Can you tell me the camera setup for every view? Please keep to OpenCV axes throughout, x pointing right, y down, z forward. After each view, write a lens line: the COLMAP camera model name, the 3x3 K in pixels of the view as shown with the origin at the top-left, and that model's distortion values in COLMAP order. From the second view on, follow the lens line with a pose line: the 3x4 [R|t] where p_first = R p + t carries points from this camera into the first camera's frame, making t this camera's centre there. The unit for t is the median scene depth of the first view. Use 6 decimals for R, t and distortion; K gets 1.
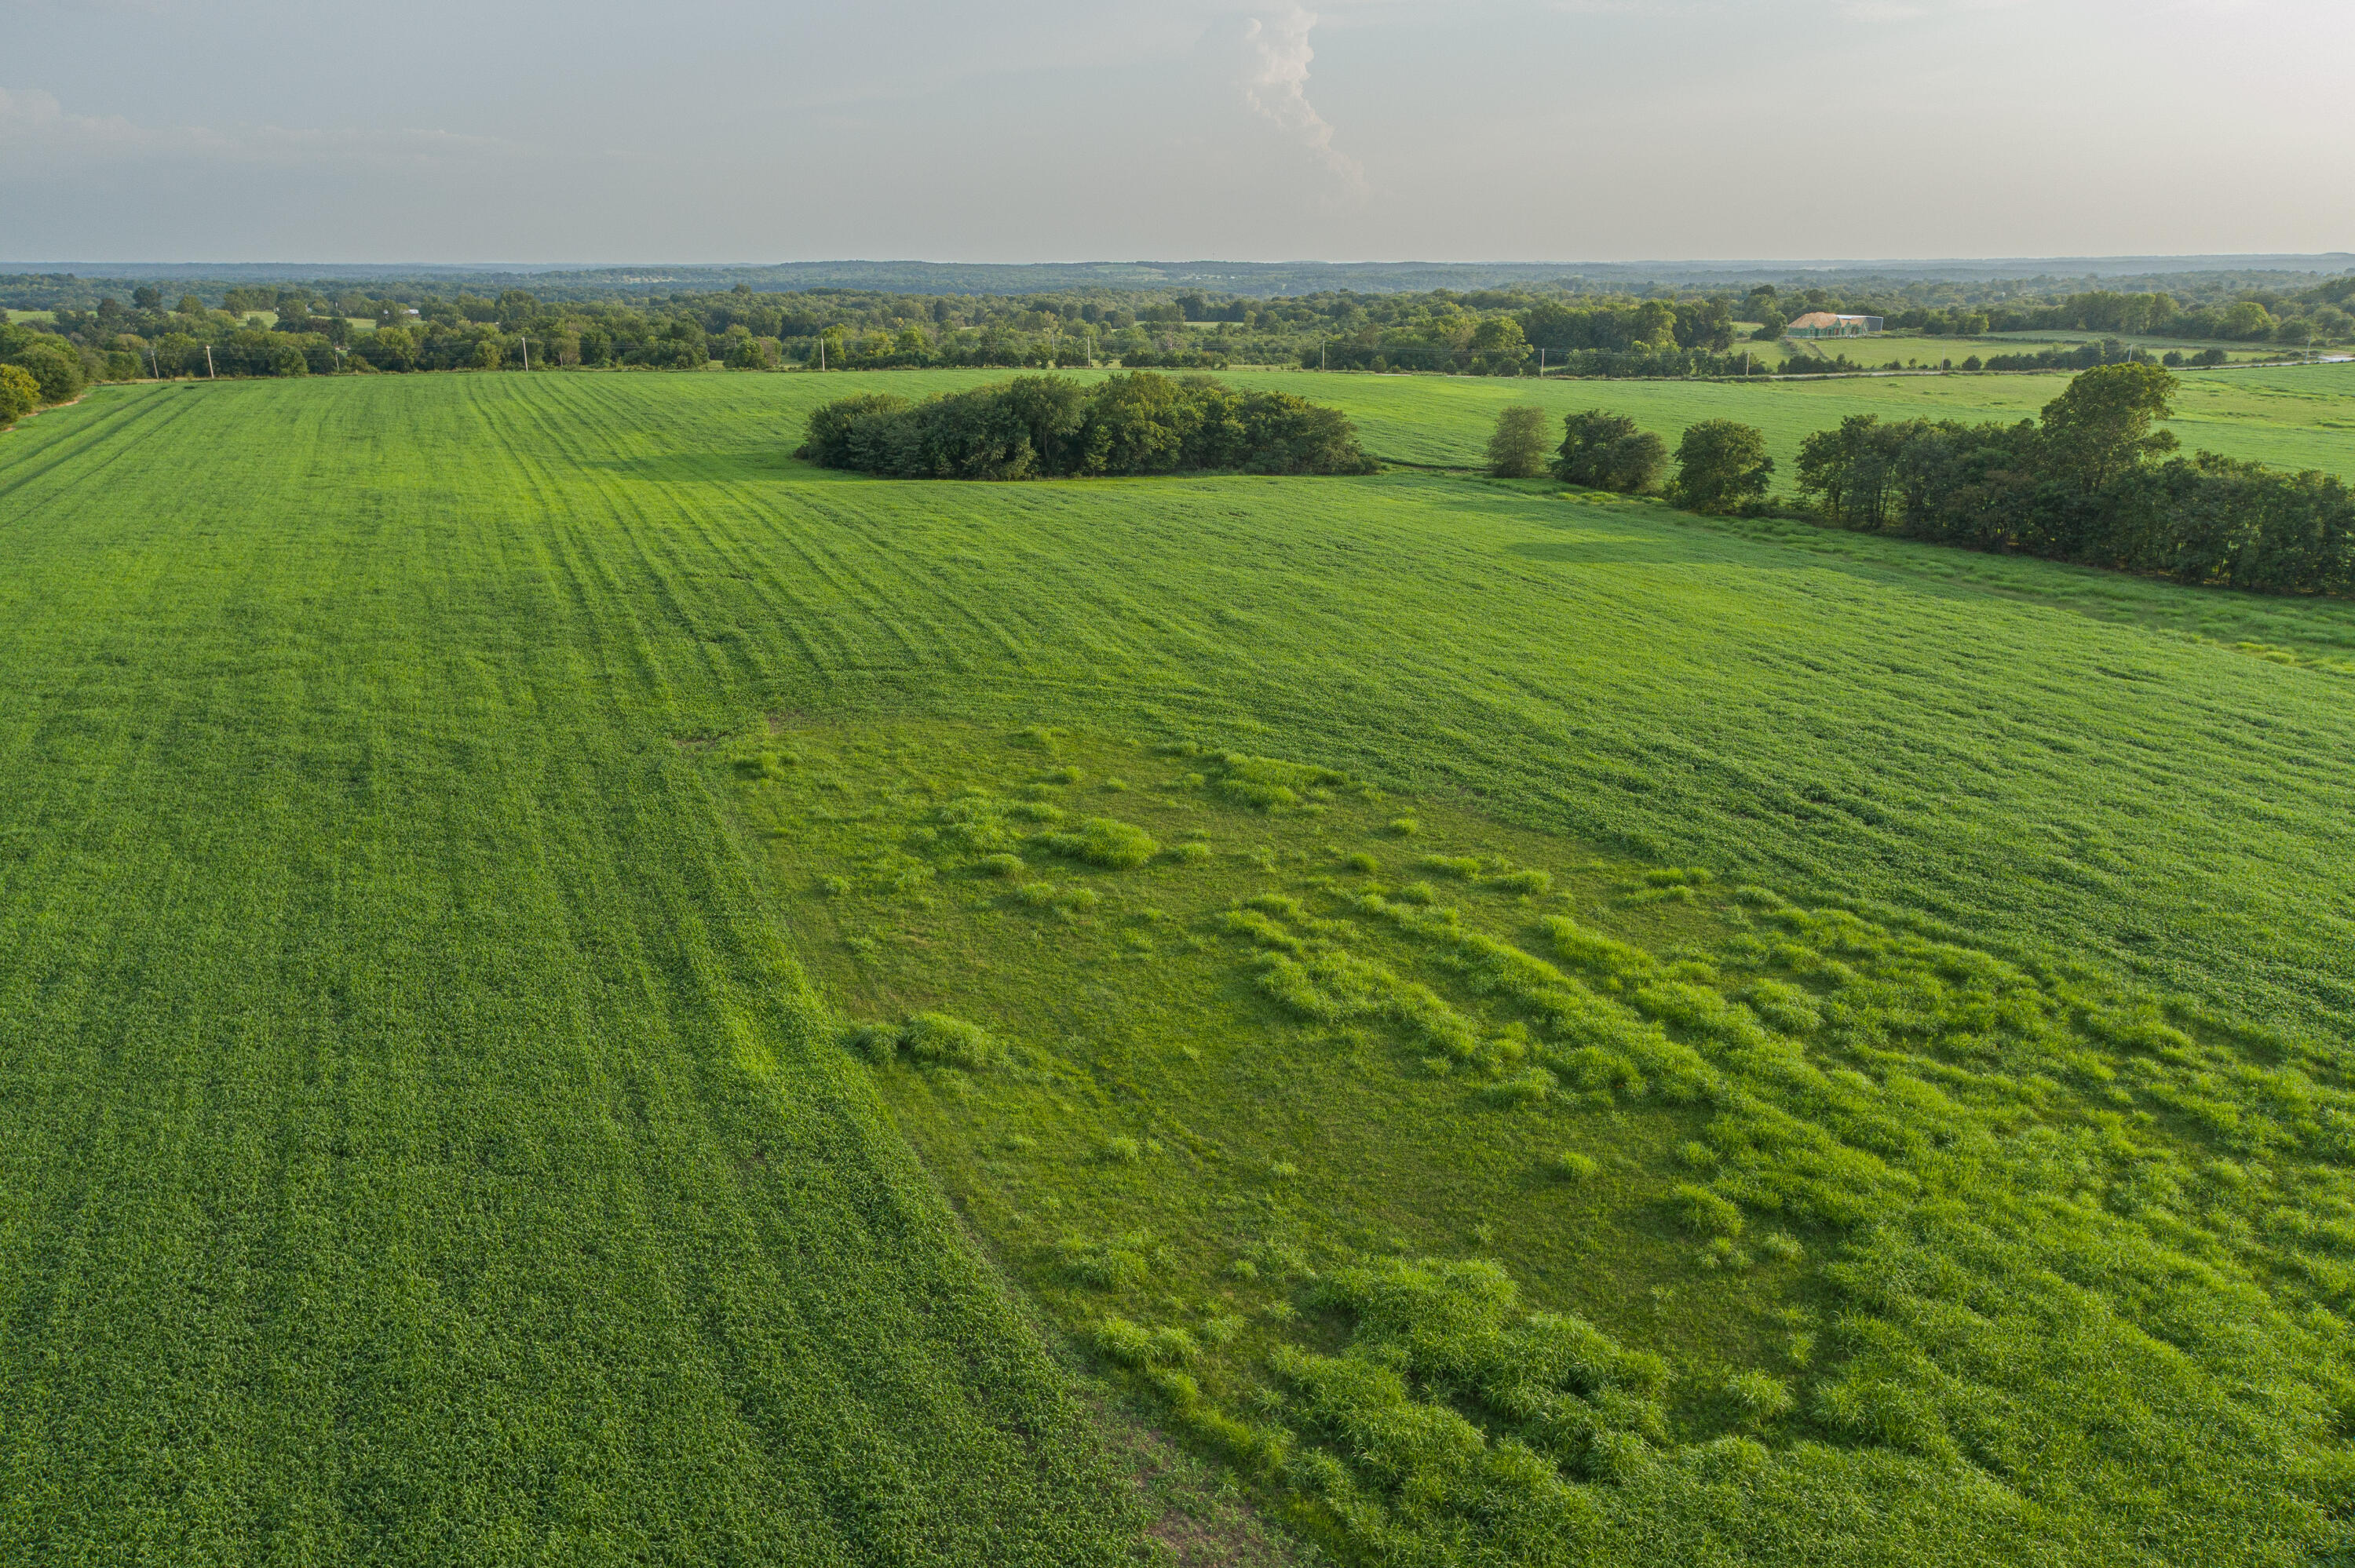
lens RADIAL K [[1590.5, 0, 1182.1], [0, 1590.5, 783.8], [0, 0, 1]] dist [-0.006966, 0.017246]
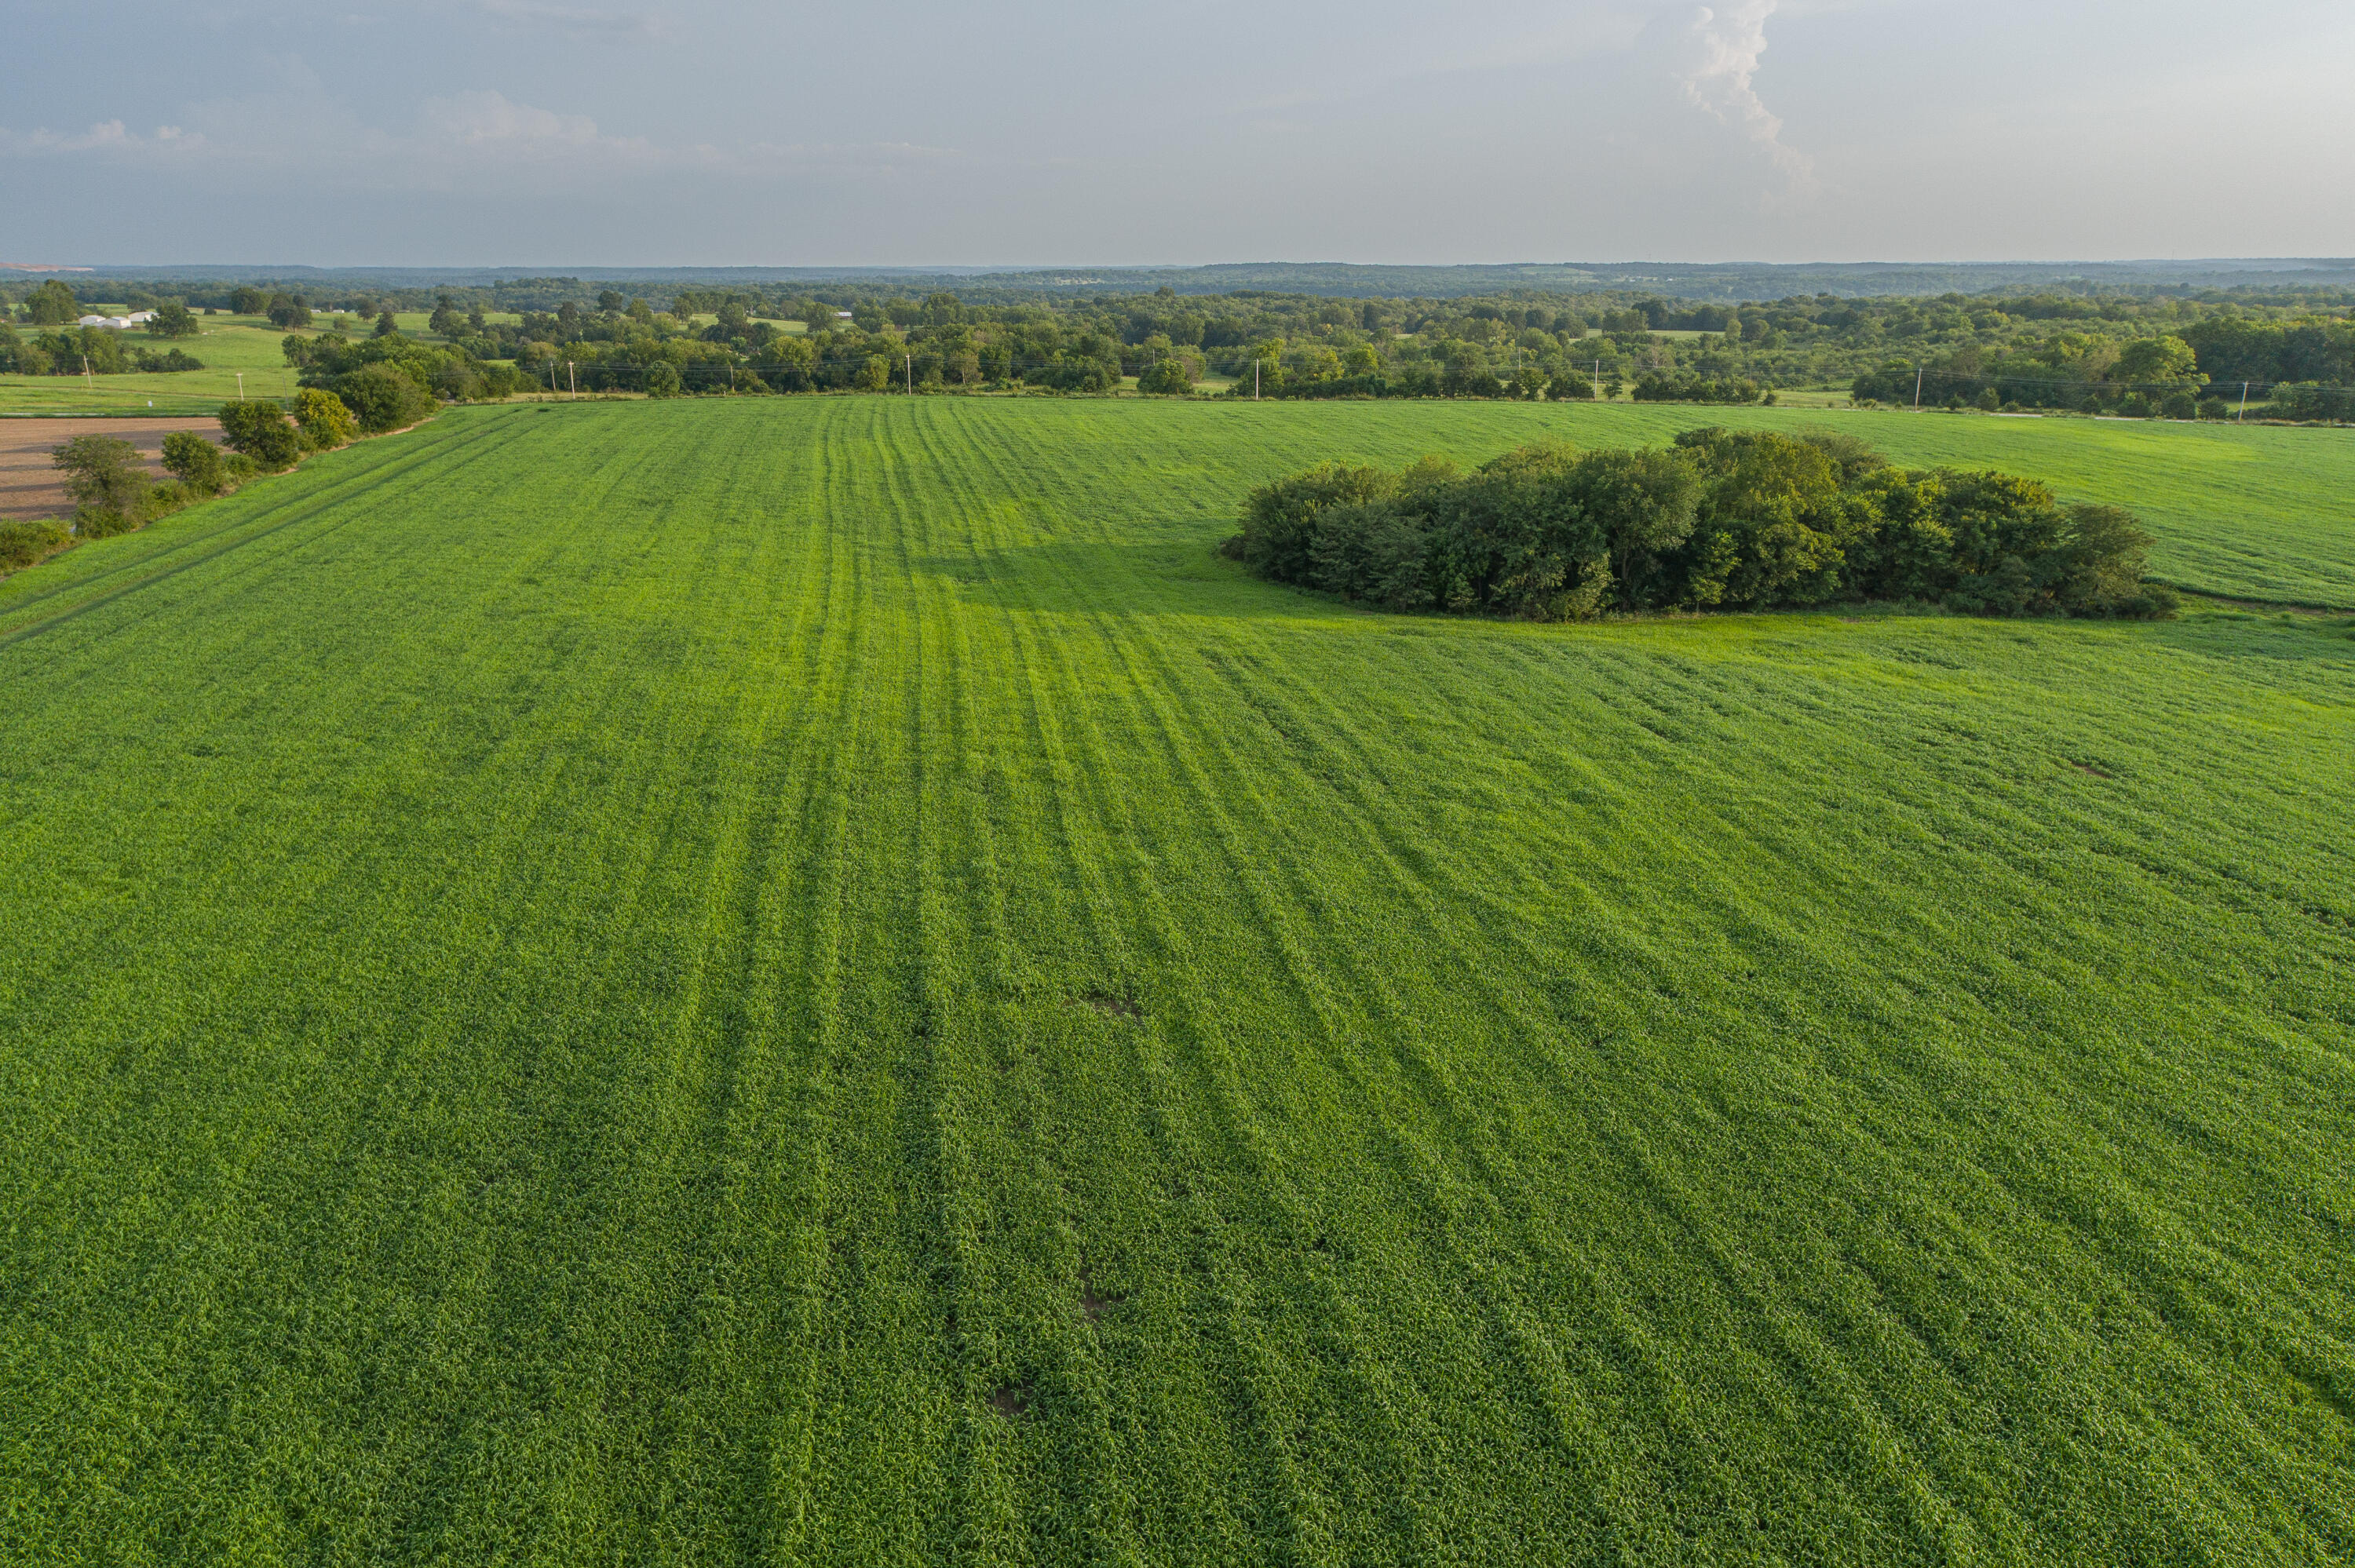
lens RADIAL K [[1590.5, 0, 1182.1], [0, 1590.5, 783.8], [0, 0, 1]] dist [-0.006966, 0.017246]
pose [[0.969273, 0.074008, -0.234592, -0.057690], [-0.074208, 0.997211, 0.007988, -0.068076], [0.234529, 0.009666, 0.972061, 0.207653]]
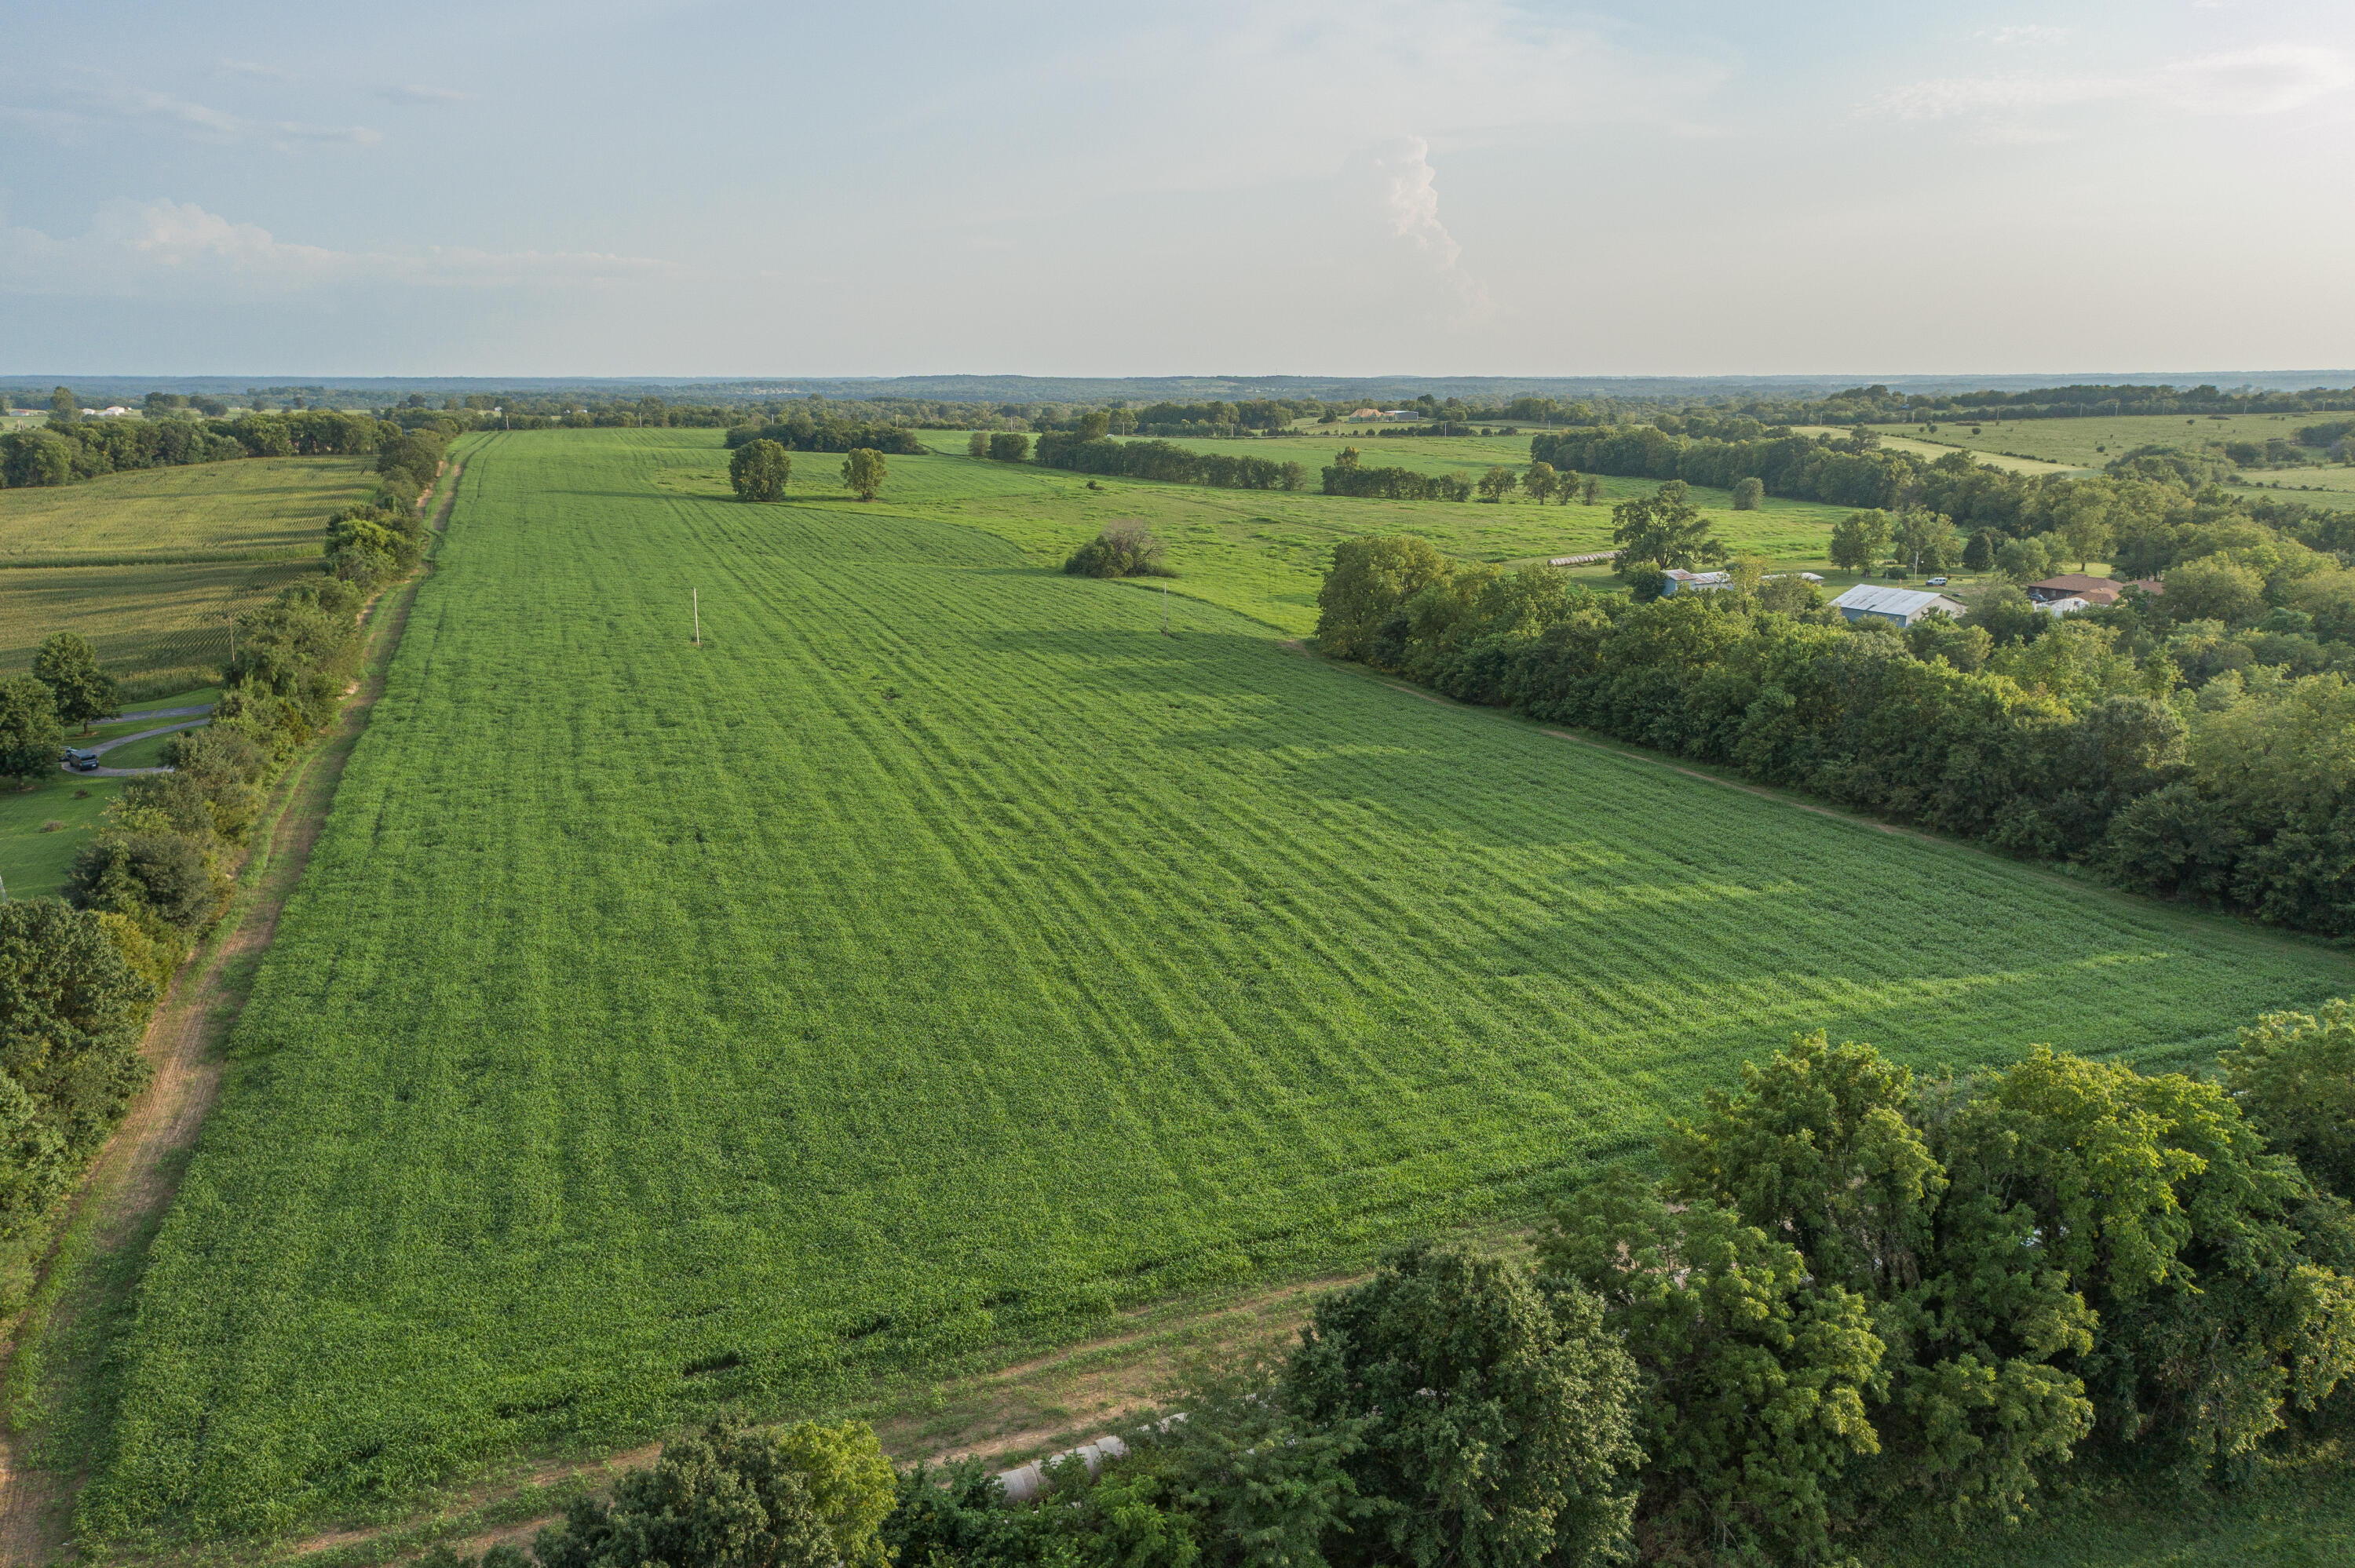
lens RADIAL K [[1590.5, 0, 1182.1], [0, 1590.5, 783.8], [0, 0, 1]] dist [-0.006966, 0.017246]
pose [[0.997073, 0.020756, -0.073586, 0.486758], [-0.025575, 0.997547, -0.065155, 0.341308], [0.072053, 0.066846, 0.995158, -1.060349]]
